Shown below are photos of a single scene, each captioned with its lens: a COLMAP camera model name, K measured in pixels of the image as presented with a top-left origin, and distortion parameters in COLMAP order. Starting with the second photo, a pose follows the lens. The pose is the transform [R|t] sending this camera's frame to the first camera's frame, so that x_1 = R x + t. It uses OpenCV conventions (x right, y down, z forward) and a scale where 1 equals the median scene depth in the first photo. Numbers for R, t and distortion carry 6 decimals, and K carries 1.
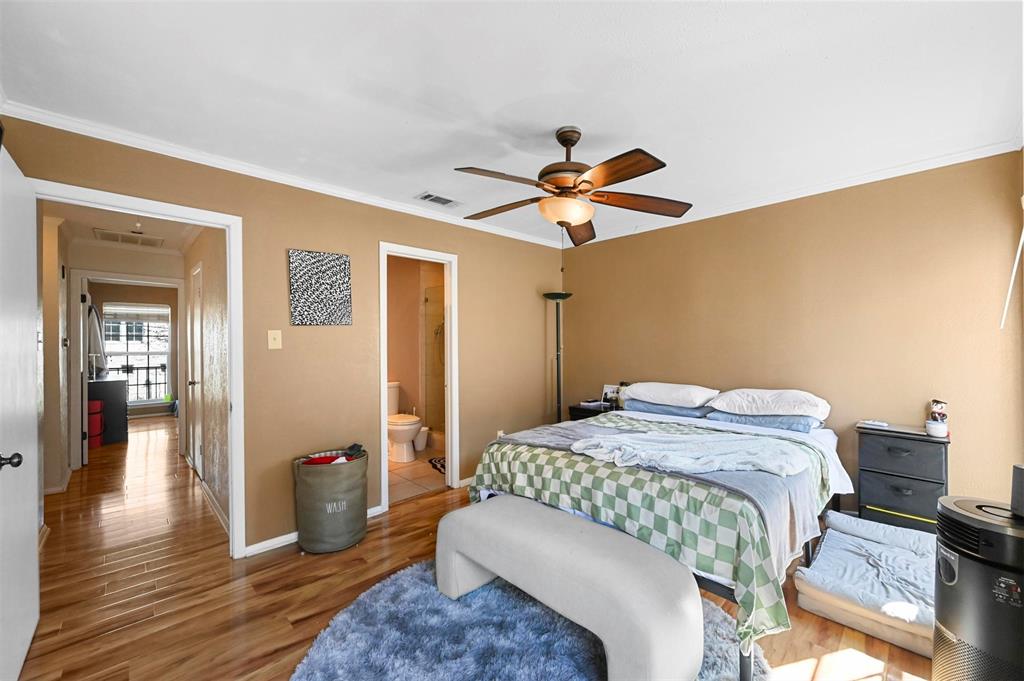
lens RADIAL K [[401.6, 0, 511.2], [0, 401.6, 339.6], [0, 0, 1]] dist [-0.003378, -0.000093]
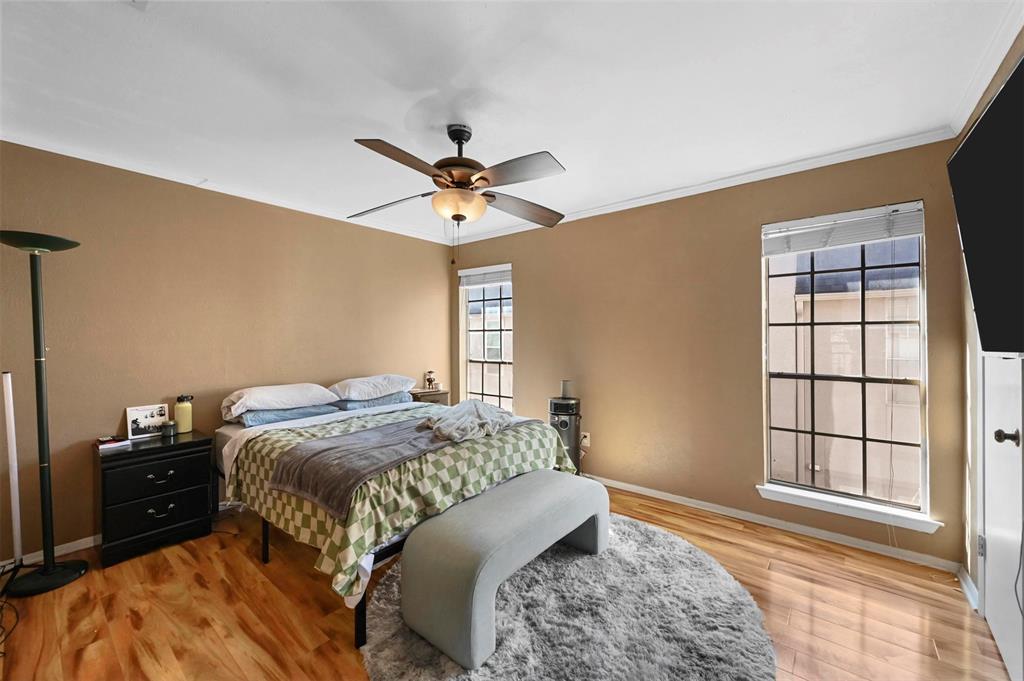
lens RADIAL K [[401.6, 0, 514.7], [0, 401.6, 339.8], [0, 0, 1]] dist [-0.003378, -0.000093]
pose [[-0.123932, 0.004639, 0.992280, -0.715394], [-0.001502, 0.999987, -0.004862, 0.017796], [-0.992290, -0.002093, -0.123924, 0.795133]]
